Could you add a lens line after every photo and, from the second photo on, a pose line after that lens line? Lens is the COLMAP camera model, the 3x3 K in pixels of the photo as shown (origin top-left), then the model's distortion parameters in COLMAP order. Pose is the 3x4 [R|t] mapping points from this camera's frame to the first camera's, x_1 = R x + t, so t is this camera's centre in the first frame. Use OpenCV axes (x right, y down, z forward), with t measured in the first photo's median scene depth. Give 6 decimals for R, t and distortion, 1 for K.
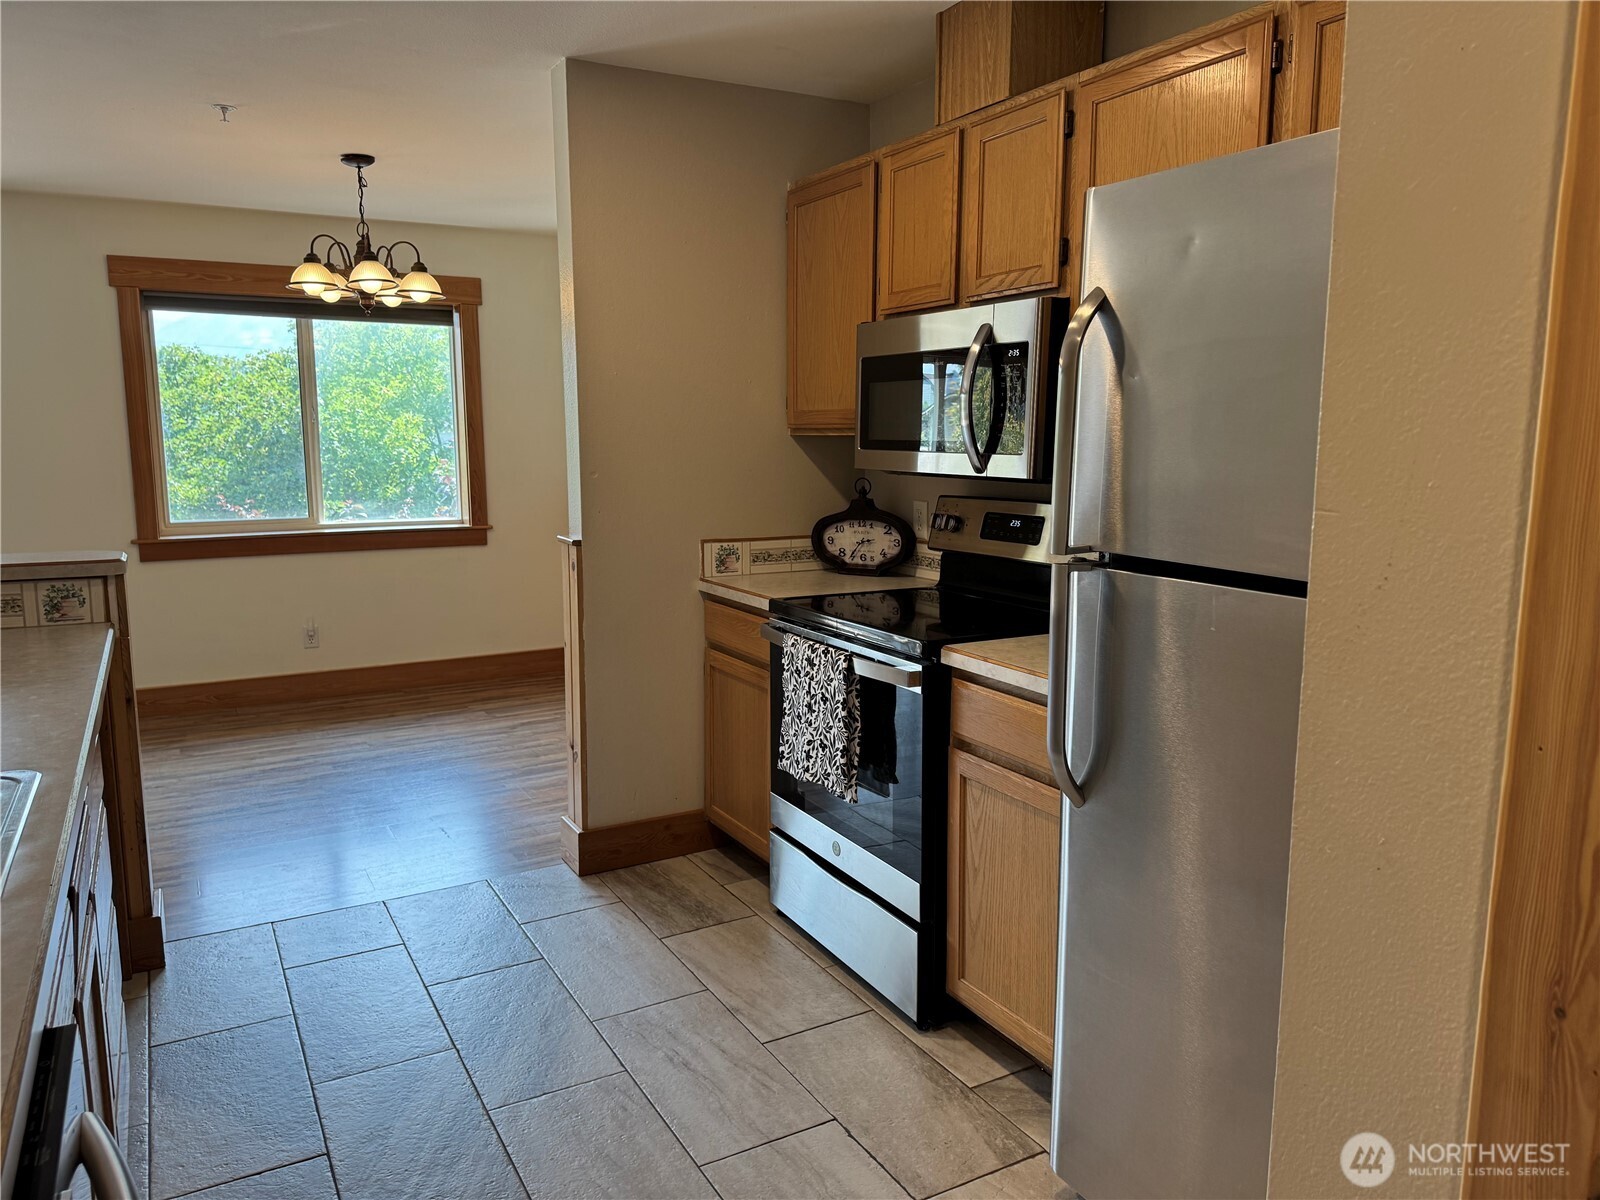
lens RADIAL K [[1123.4, 0, 800.0], [0, 1123.4, 600.0], [0, 0, 1]] dist [0.071474, -0.095647]
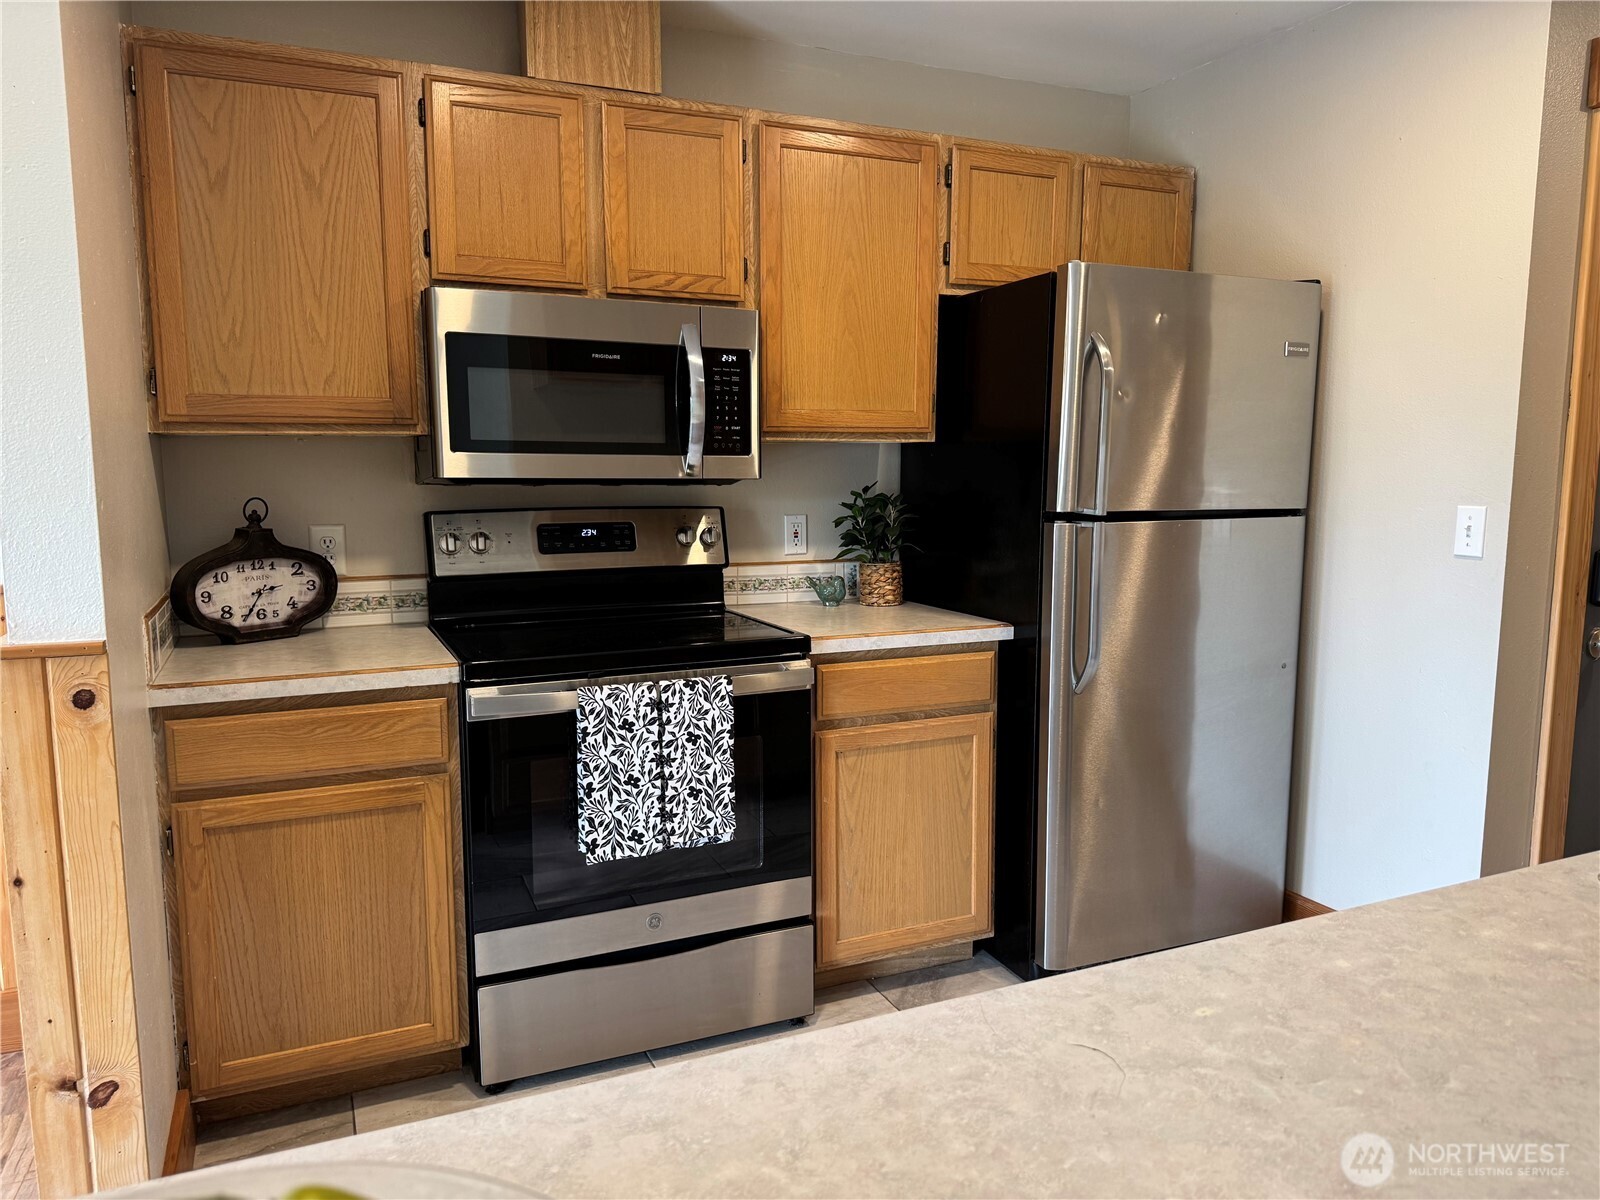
lens RADIAL K [[1123.4, 0, 800.0], [0, 1123.4, 600.0], [0, 0, 1]] dist [0.071474, -0.095647]
pose [[0.090545, -0.128454, 0.987573, -0.503892], [0.150894, 0.981967, 0.113890, -0.063735], [-0.984395, 0.138706, 0.108295, 0.503648]]
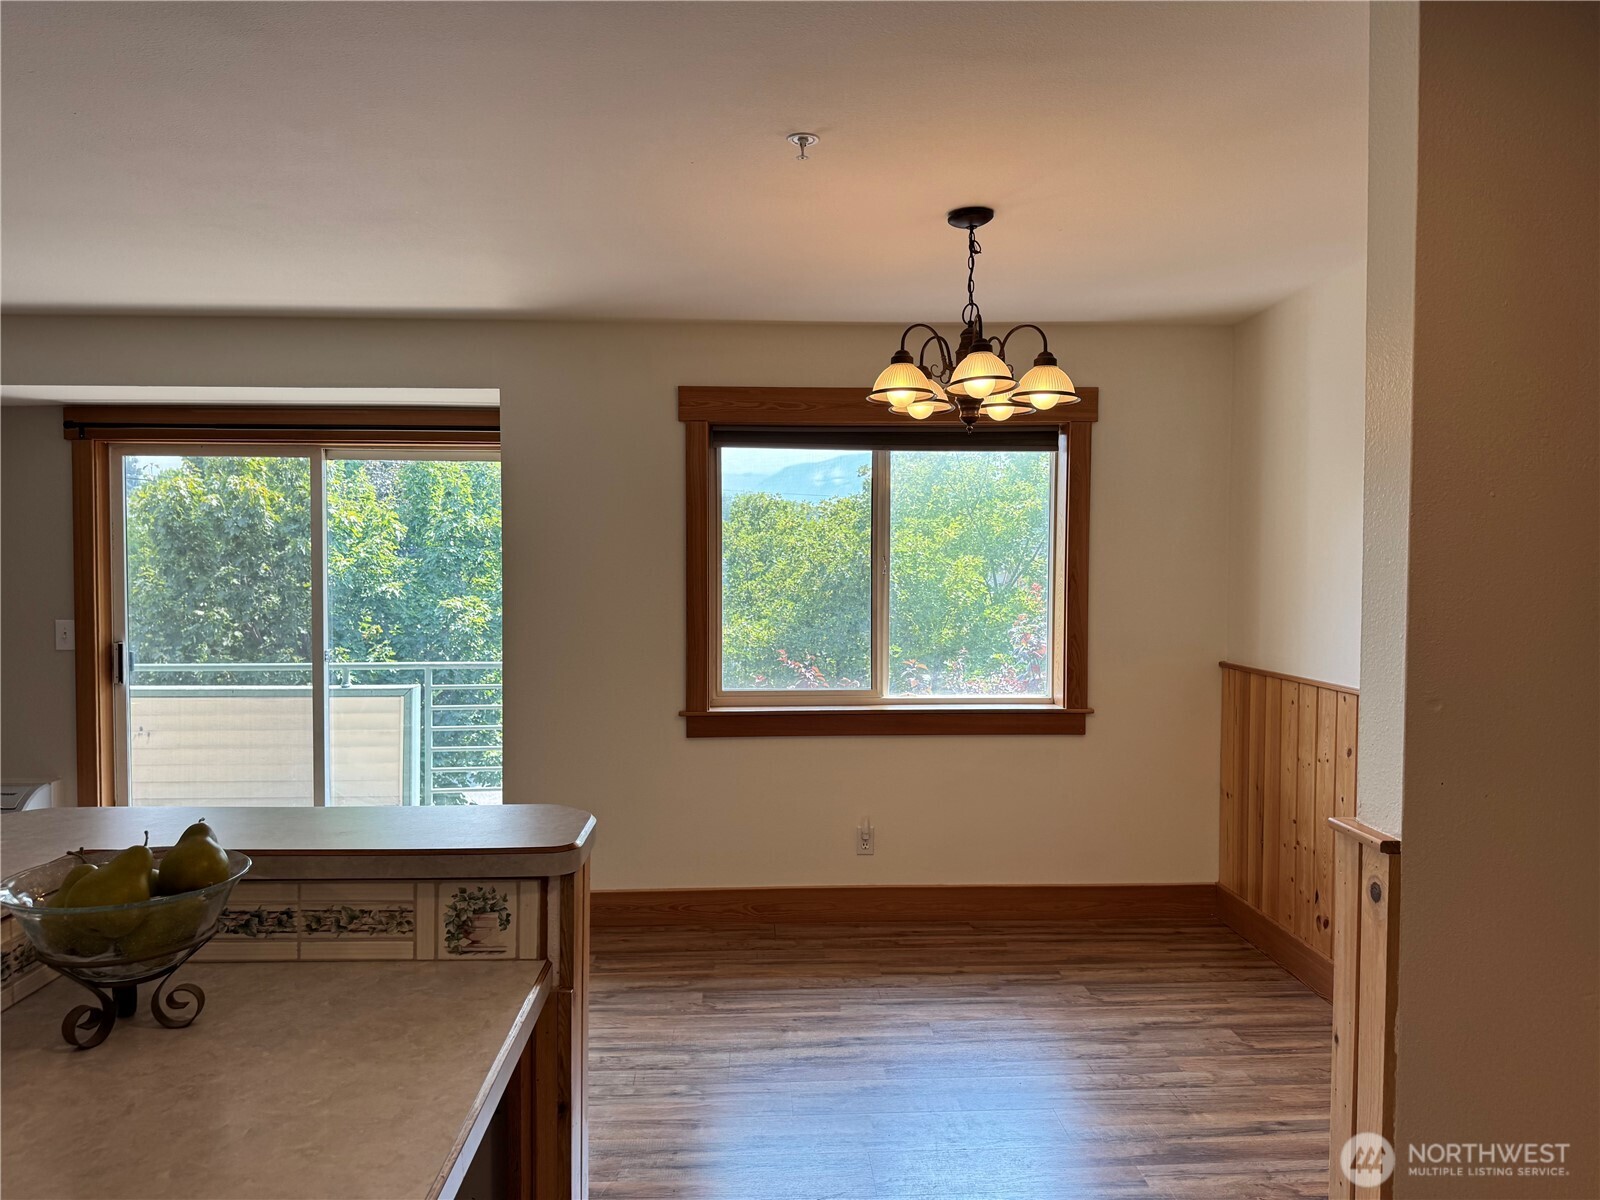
lens RADIAL K [[1110.5, 0, 806.3], [0, 1110.5, 601.0], [0, 0, 1]] dist [0.127173, -0.209494]
pose [[0.895500, 0.015675, -0.444786, -0.162147], [-0.068118, 0.992432, -0.102169, -0.068906], [0.439818, 0.121791, 0.889791, 0.352994]]
